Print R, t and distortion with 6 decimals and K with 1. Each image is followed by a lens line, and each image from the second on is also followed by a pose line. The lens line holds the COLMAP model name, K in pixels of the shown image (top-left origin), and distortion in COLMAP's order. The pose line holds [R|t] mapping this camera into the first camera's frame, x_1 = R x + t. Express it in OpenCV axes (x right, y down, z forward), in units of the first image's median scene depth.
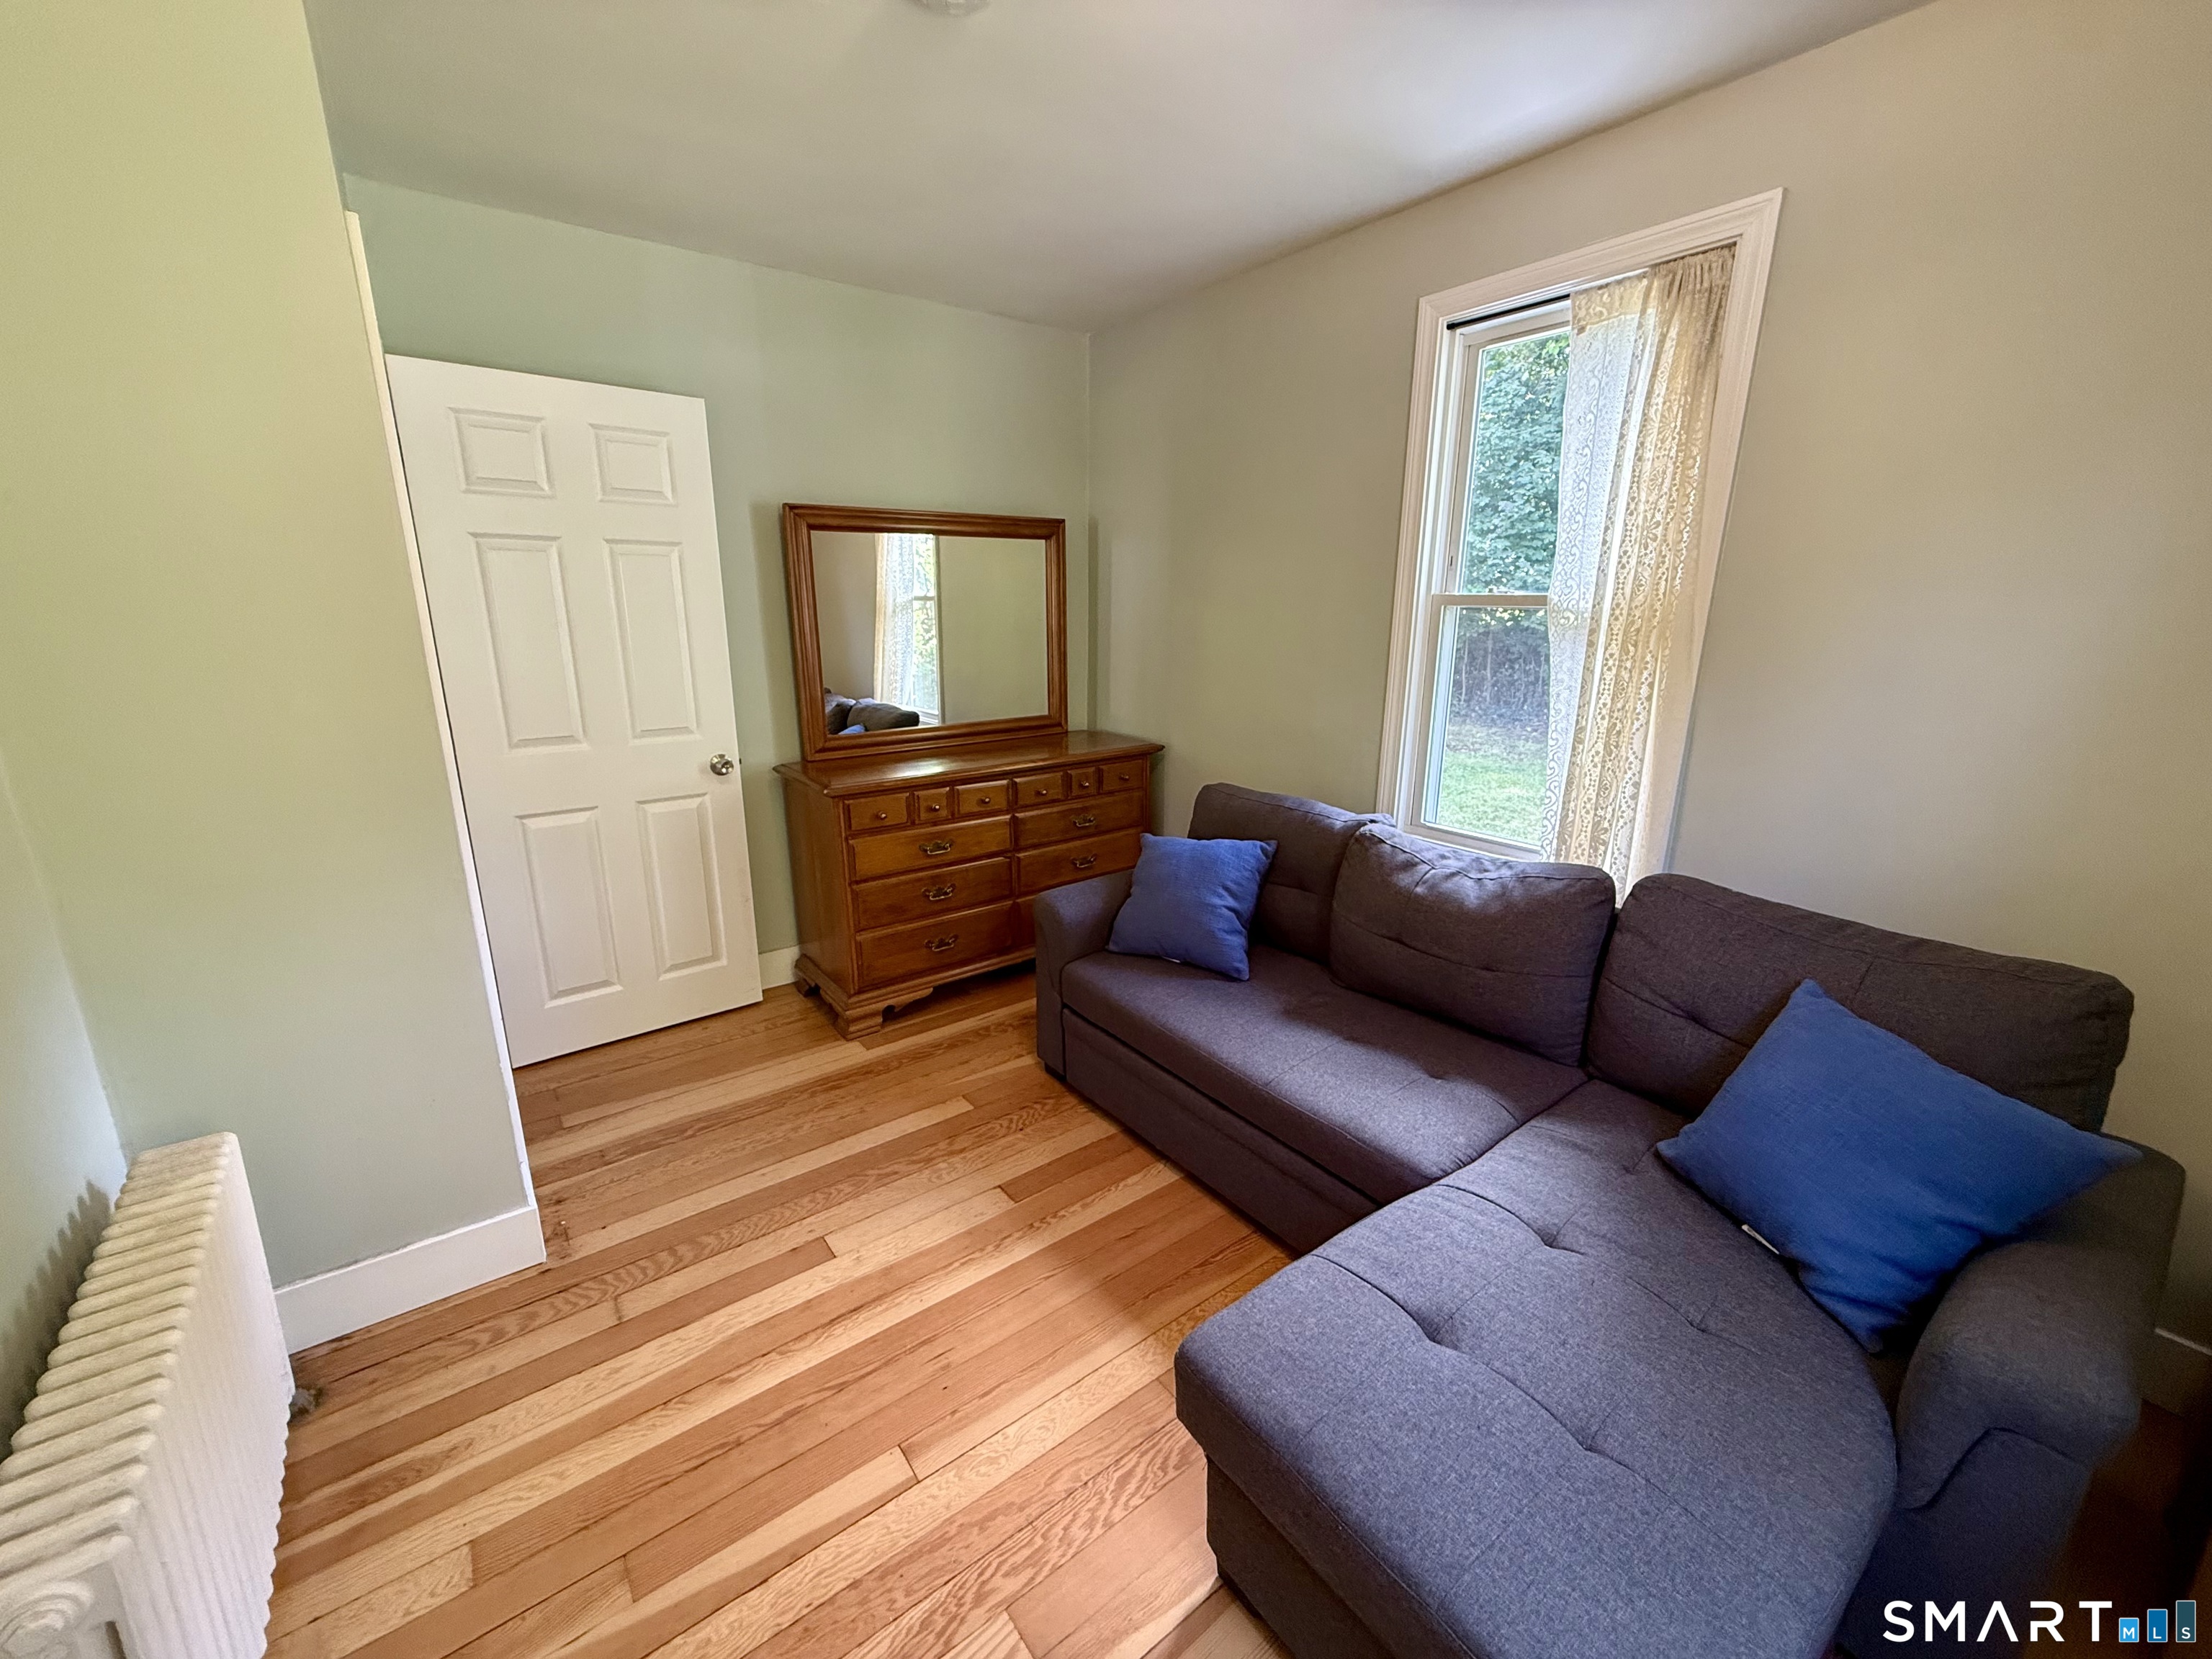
lens RADIAL K [[878.1, 0, 1102.4], [0, 878.1, 829.6], [0, 0, 1]] dist [0.000123, -0.000210]
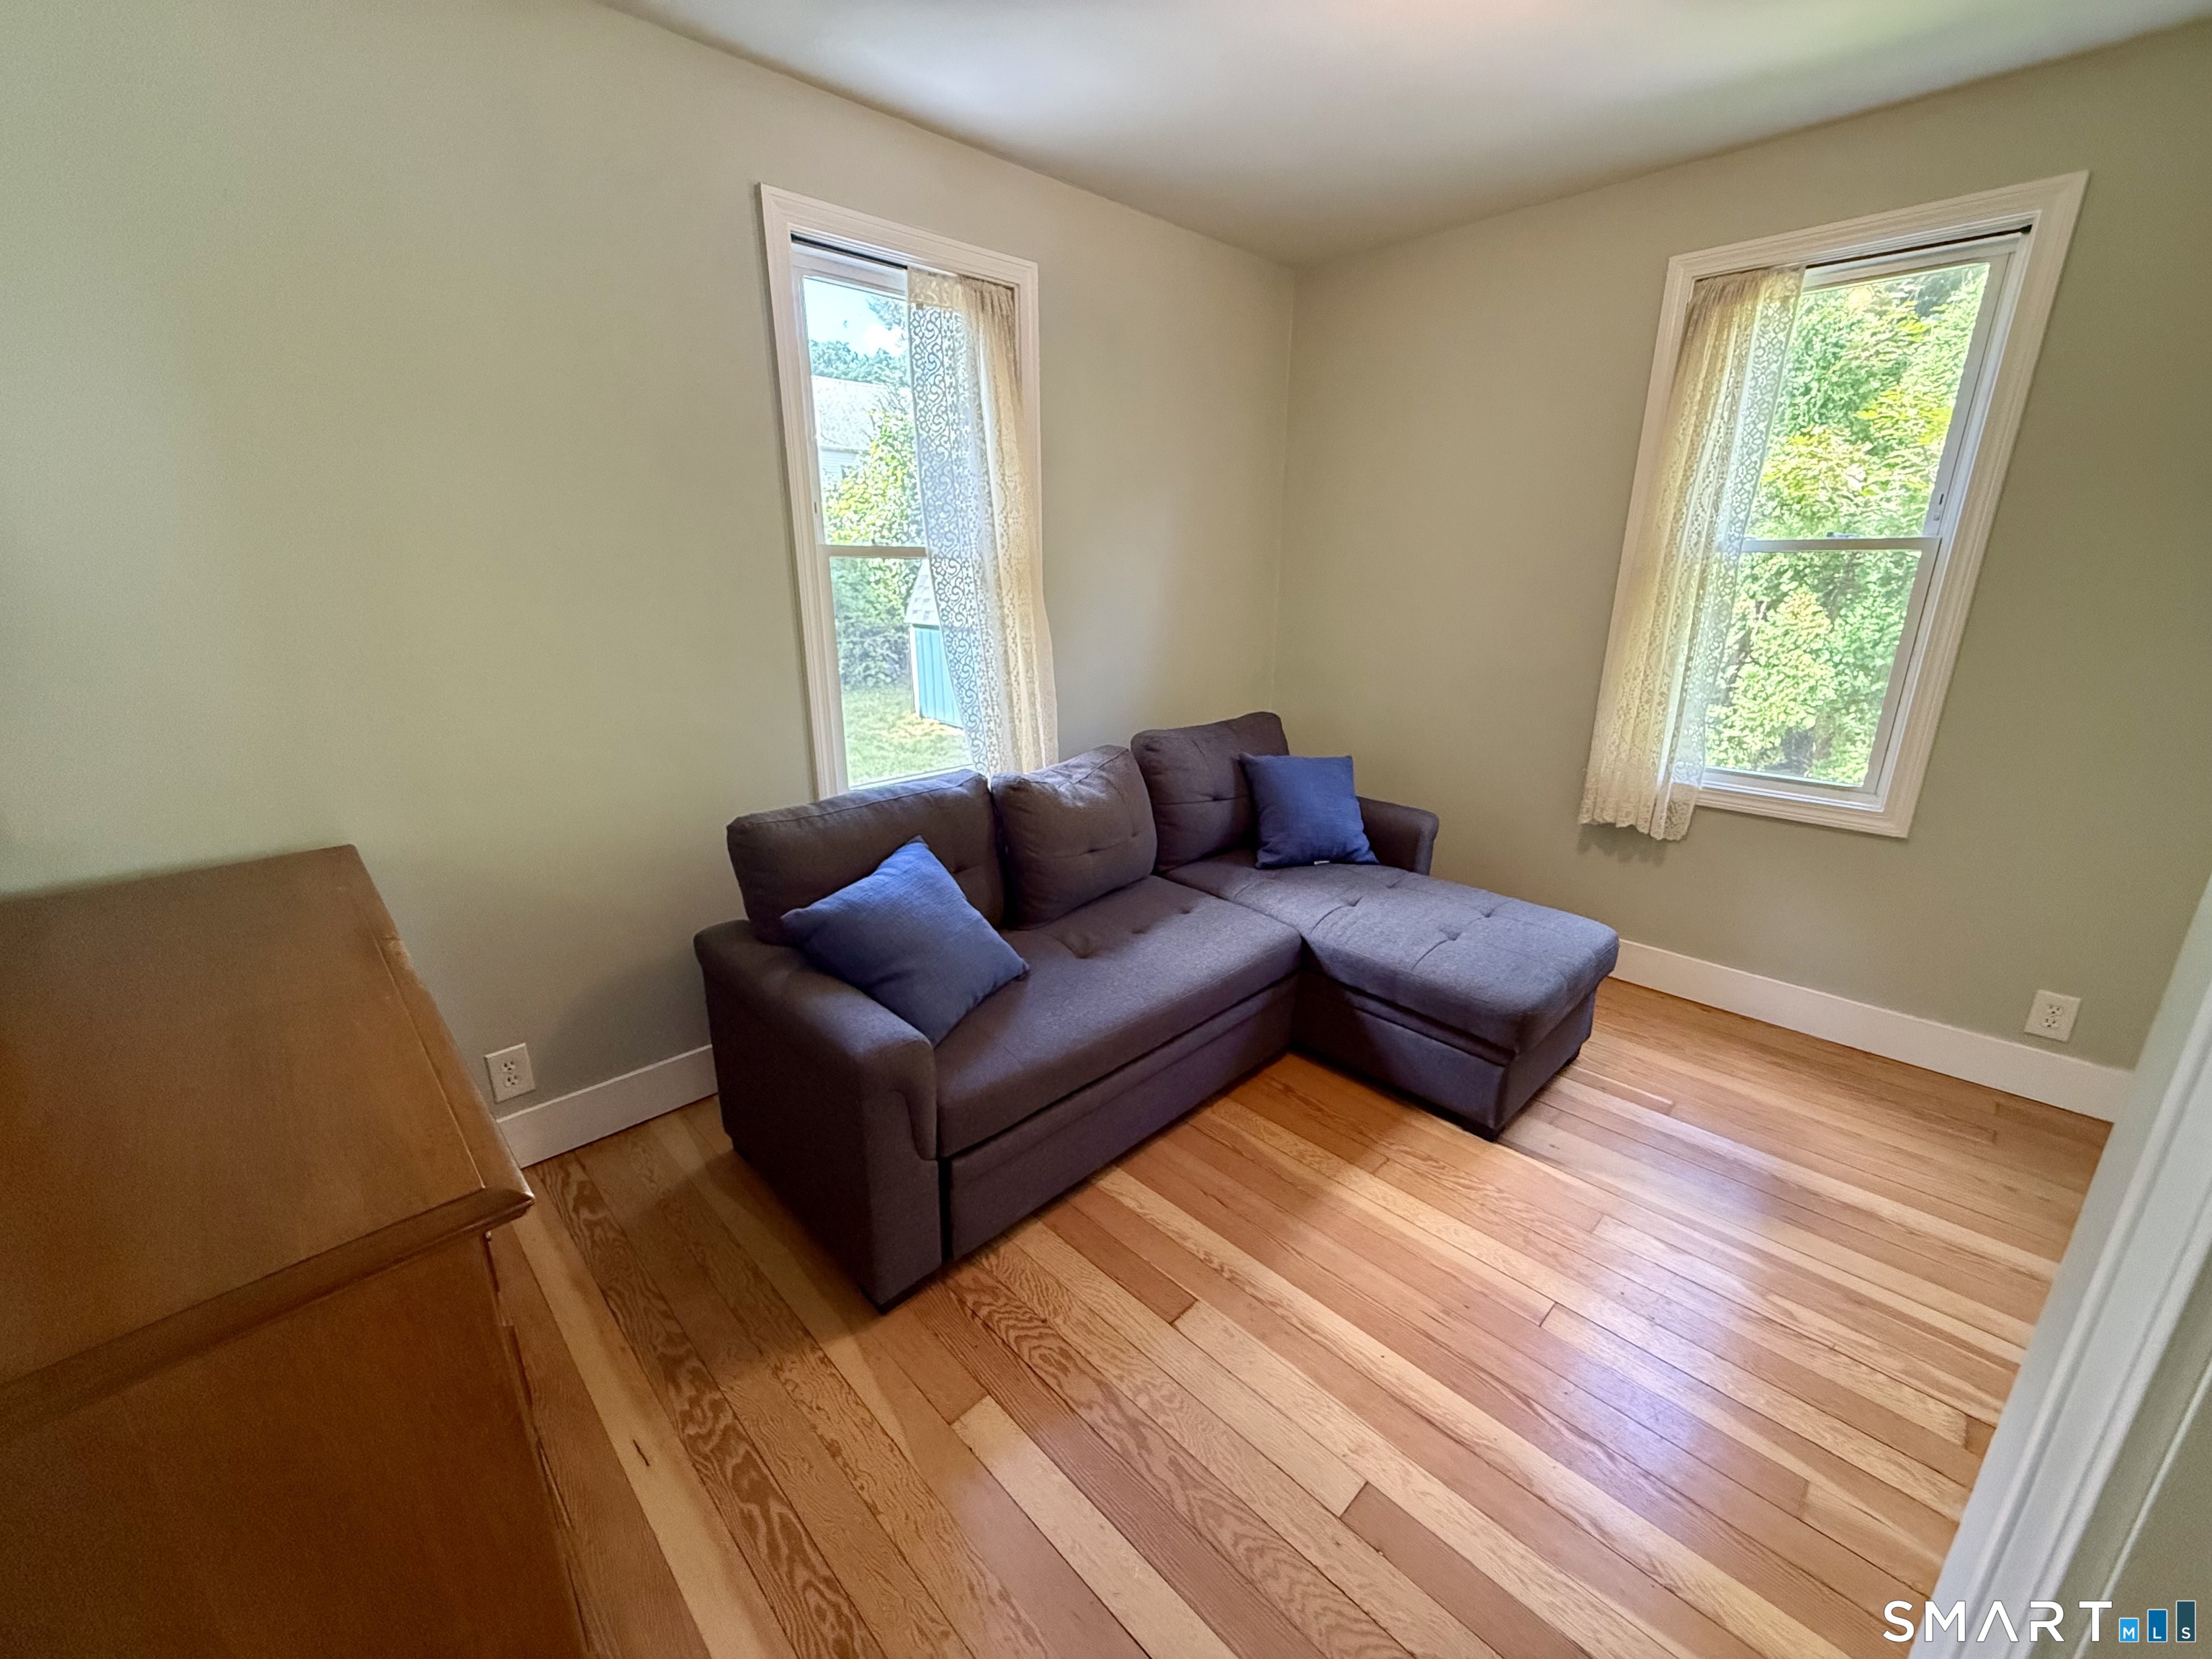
lens RADIAL K [[878.1, 0, 1102.4], [0, 878.1, 829.6], [0, 0, 1]] dist [0.000123, -0.000210]
pose [[-0.128362, -0.291828, 0.947818, -0.773065], [0.244018, 0.917048, 0.315401, -0.267146], [-0.961238, 0.271771, -0.046503, 1.062145]]
